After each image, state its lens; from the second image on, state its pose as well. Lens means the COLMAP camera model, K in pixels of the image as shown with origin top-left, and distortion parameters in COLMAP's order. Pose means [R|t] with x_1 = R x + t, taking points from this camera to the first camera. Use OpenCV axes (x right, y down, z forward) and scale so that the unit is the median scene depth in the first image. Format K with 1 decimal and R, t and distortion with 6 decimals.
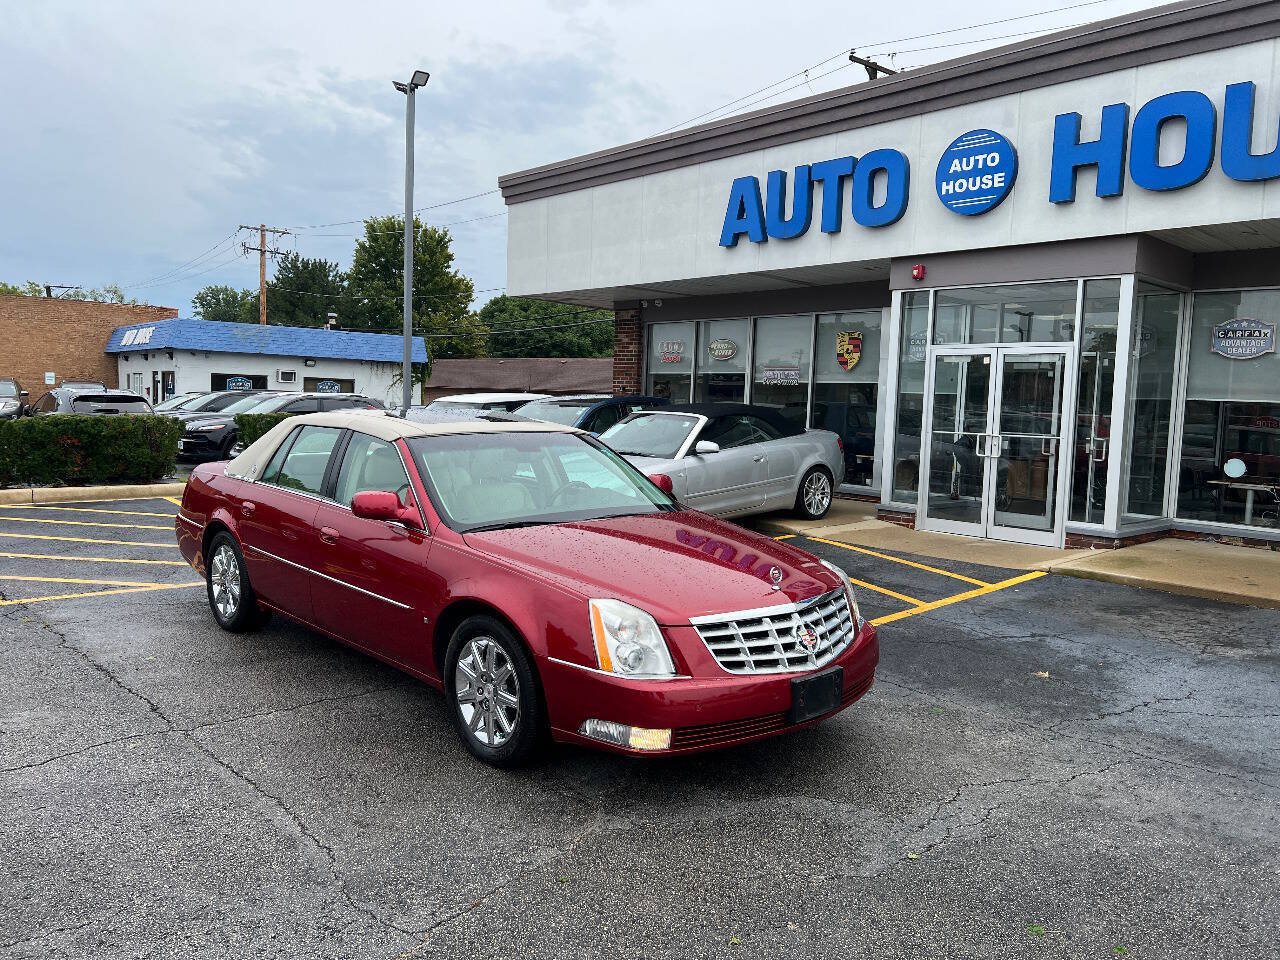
lens RADIAL K [[961.1, 0, 632.6], [0, 961.1, 479.9], [0, 0, 1]] dist [0.054279, -0.064803]
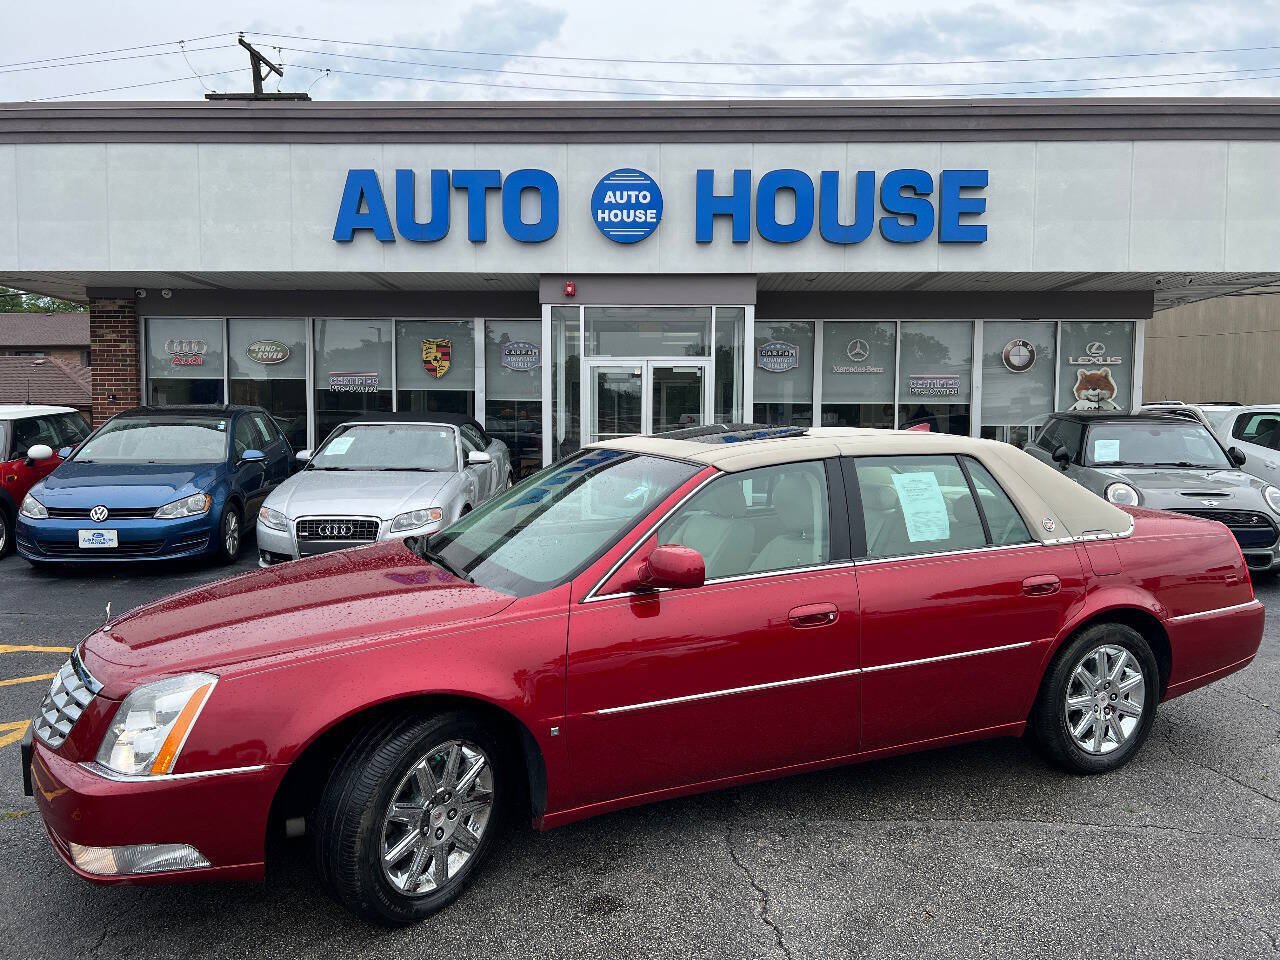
lens RADIAL K [[961.1, 0, 633.8], [0, 961.1, 483.2], [0, 0, 1]] dist [0.054279, -0.064803]
pose [[0.696942, -0.073040, 0.713398, -0.471154], [0.075377, 0.996750, 0.028412, -0.022754], [-0.713155, 0.033972, 0.700183, 0.206756]]
